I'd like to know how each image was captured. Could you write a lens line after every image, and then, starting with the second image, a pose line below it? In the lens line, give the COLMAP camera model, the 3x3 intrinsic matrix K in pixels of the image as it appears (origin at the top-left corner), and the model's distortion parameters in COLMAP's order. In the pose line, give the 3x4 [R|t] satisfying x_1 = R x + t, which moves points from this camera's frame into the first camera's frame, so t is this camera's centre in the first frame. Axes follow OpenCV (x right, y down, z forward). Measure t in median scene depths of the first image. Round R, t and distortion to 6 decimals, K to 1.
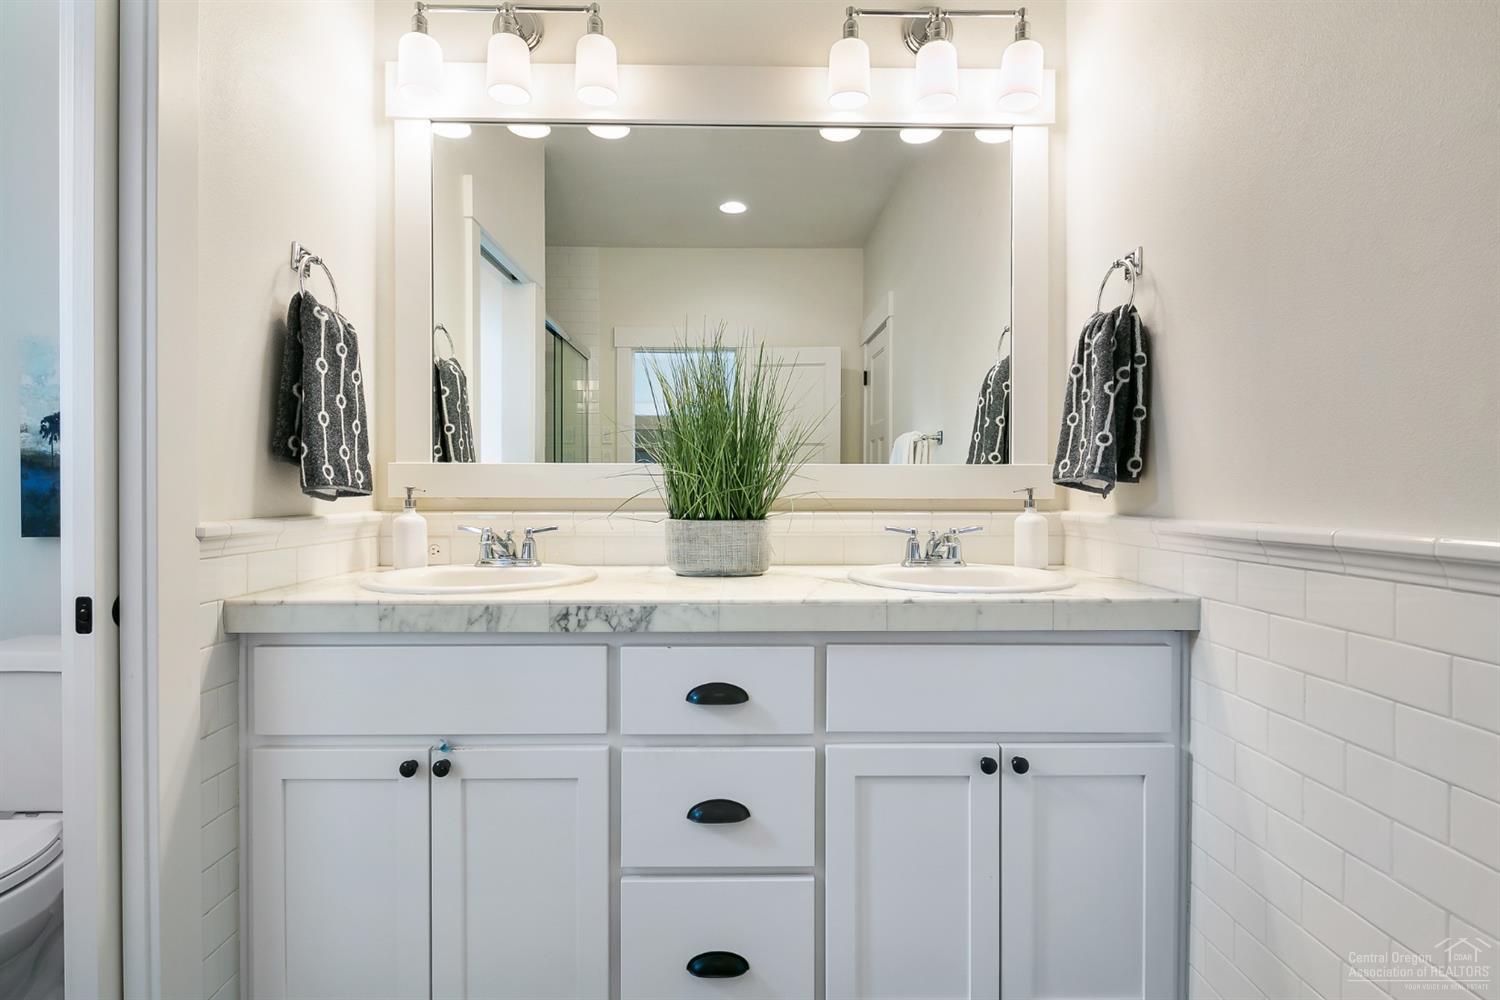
lens RADIAL K [[731.2, 0, 748.0], [0, 731.2, 494.6], [0, 0, 1]] dist [0.003259, -0.004545]
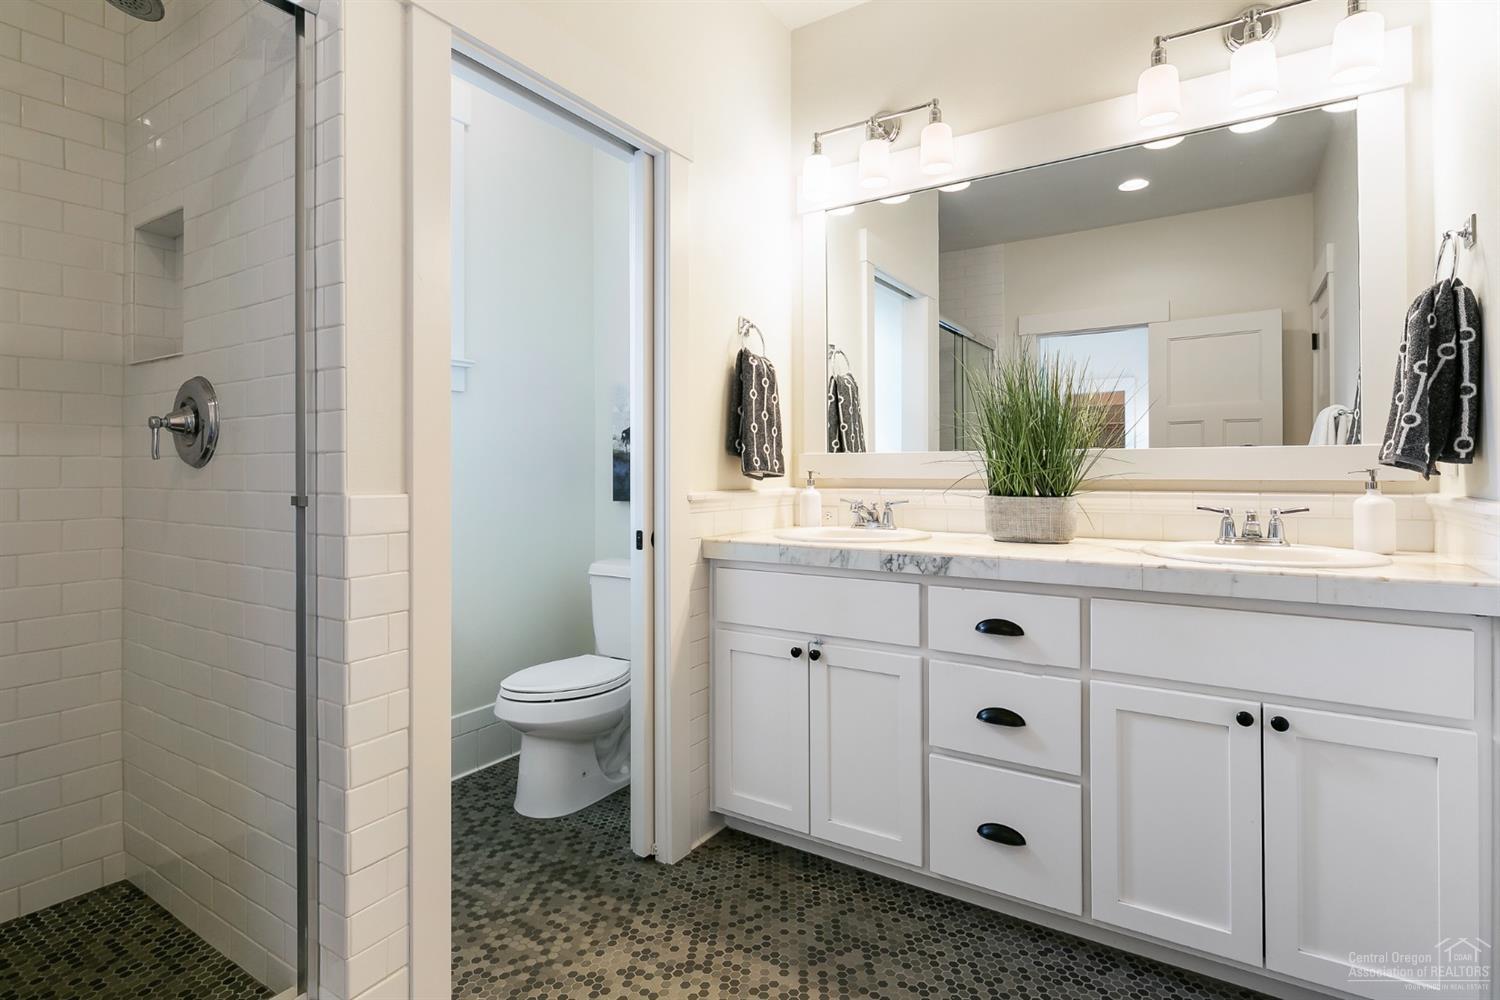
lens RADIAL K [[735.8, 0, 754.7], [0, 735.8, 468.4], [0, 0, 1]] dist [-0.001135, -0.000577]
pose [[0.832835, -0.005856, -0.553490, 0.289063], [0.000234, 0.999948, -0.010227, -0.000369], [0.553521, 0.008388, 0.832793, -0.309581]]
